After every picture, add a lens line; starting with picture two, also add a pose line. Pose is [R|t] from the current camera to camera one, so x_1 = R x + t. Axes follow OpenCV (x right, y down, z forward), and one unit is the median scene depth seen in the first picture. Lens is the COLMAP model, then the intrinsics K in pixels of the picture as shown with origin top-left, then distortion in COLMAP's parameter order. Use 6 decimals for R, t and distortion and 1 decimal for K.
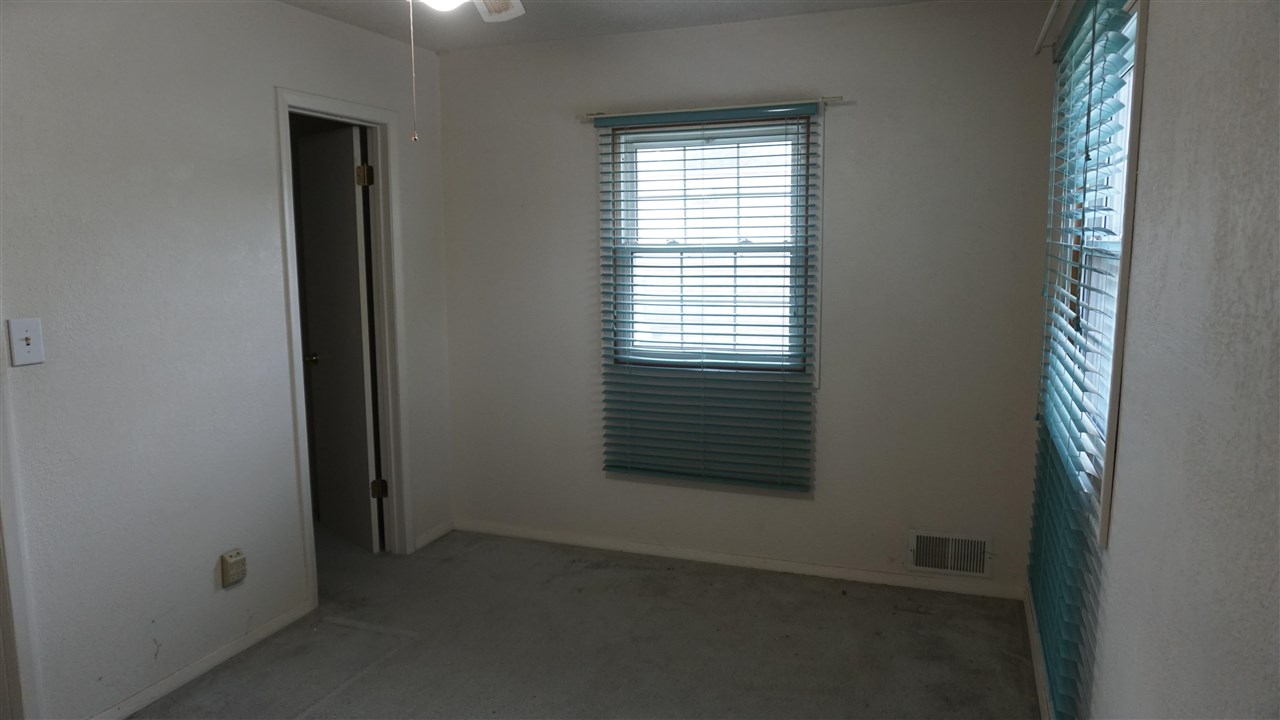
lens RADIAL K [[869.4, 0, 638.9], [0, 869.4, 355.1], [0, 0, 1]] dist [-0.003623, 0.006120]
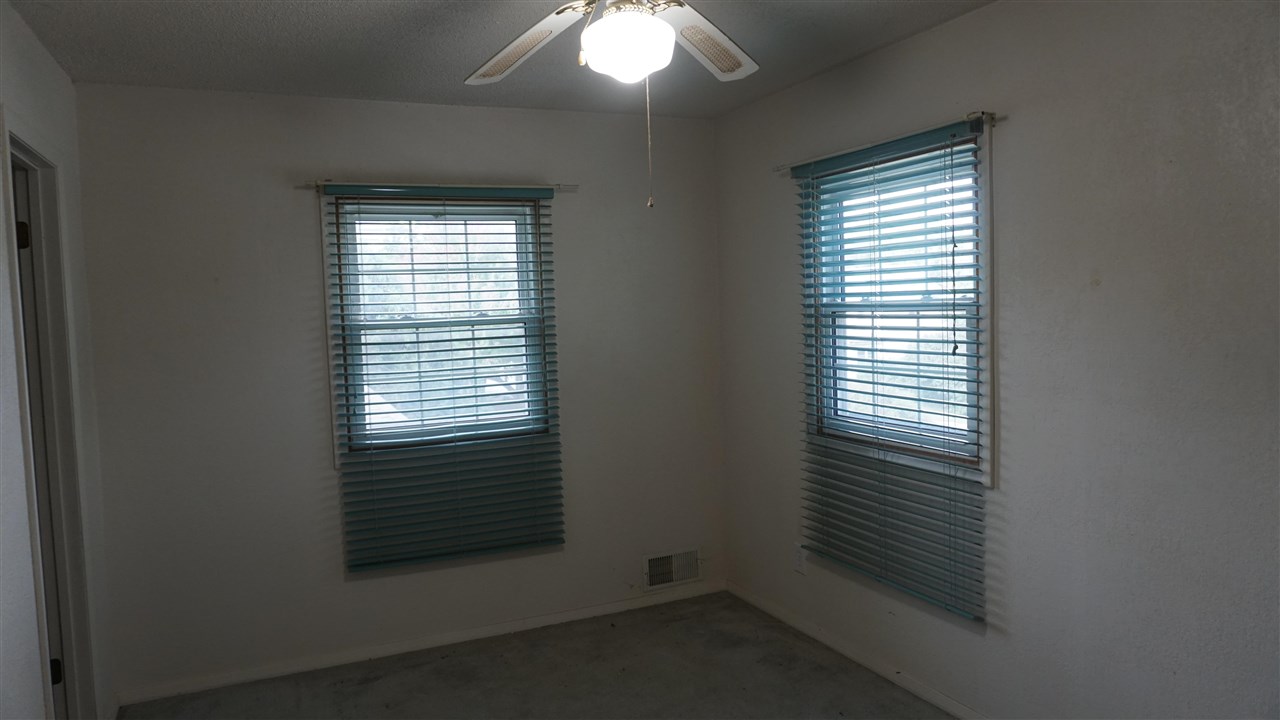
lens RADIAL K [[869.4, 0, 638.6], [0, 869.4, 363.6], [0, 0, 1]] dist [-0.003623, 0.006120]
pose [[0.708784, -0.061476, 0.702742, -0.471954], [0.122246, 0.991827, -0.036532, -0.012196], [-0.694753, 0.111801, 0.710506, 0.142790]]
